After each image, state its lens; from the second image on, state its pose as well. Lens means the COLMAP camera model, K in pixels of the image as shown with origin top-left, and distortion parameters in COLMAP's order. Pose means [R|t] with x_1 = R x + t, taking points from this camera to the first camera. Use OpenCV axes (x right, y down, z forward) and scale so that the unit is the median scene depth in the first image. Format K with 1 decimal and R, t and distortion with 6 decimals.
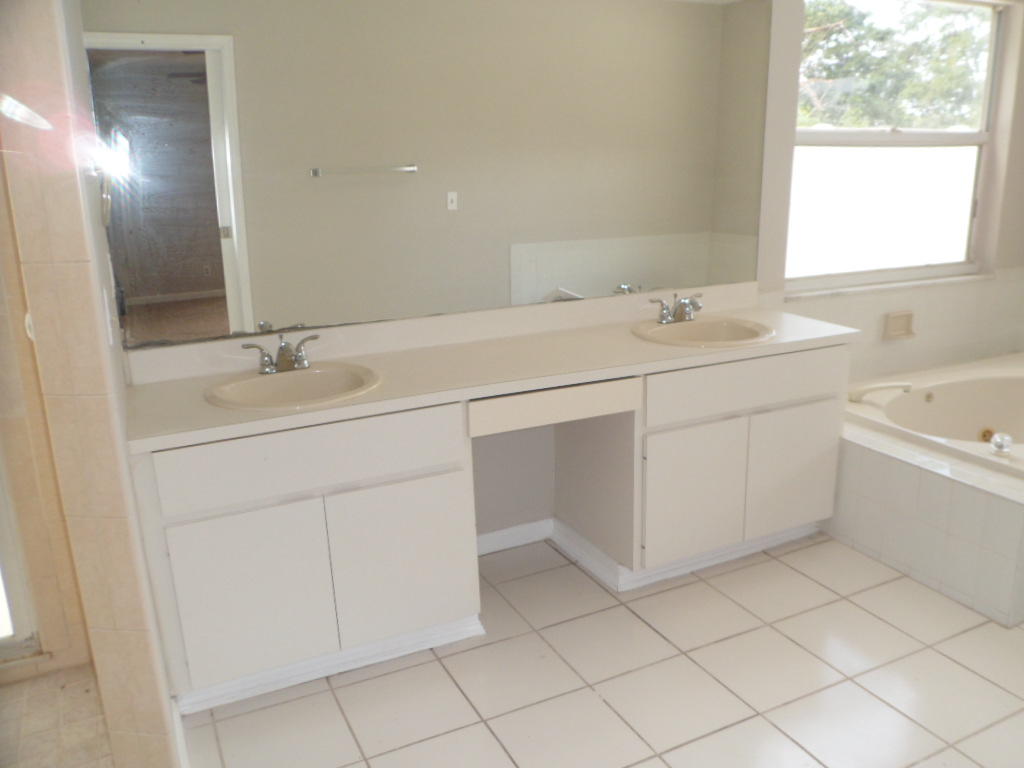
lens RADIAL K [[840.6, 0, 526.8], [0, 840.6, 379.0], [0, 0, 1]] dist [-0.021397, -0.005636]
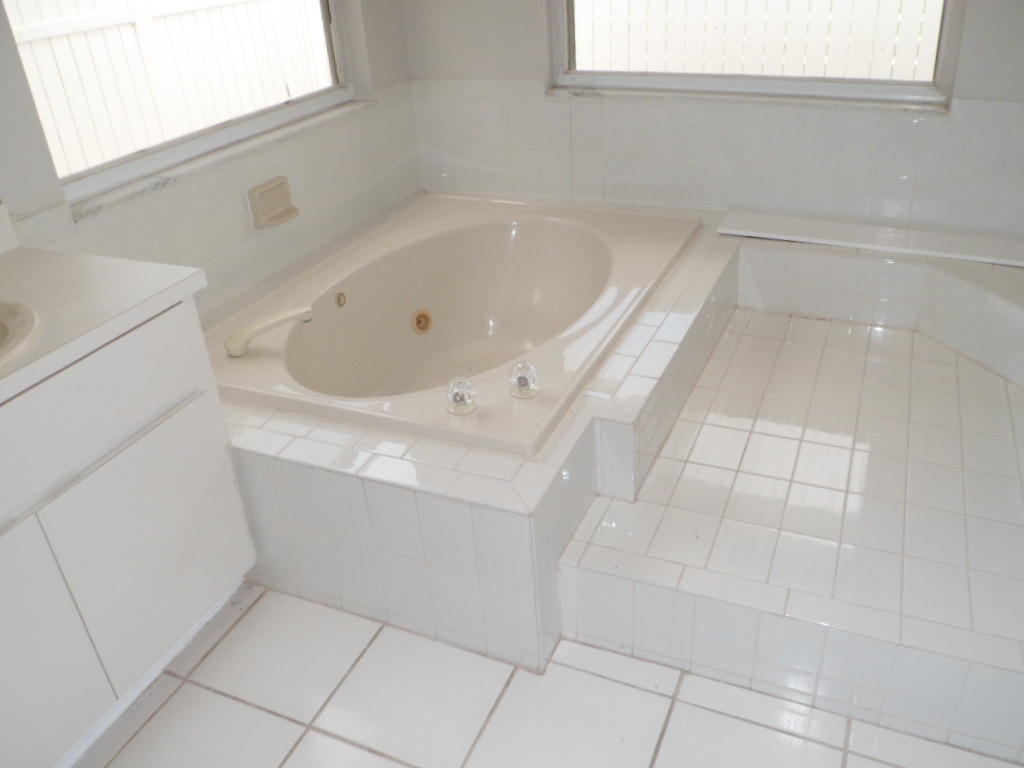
lens RADIAL K [[840.6, 0, 526.8], [0, 840.6, 379.0], [0, 0, 1]] dist [-0.021397, -0.005636]
pose [[0.763077, -0.340909, 0.549085, 0.193219], [0.206871, 0.933710, 0.292216, -0.093070], [-0.612305, -0.109393, 0.783017, 0.349852]]
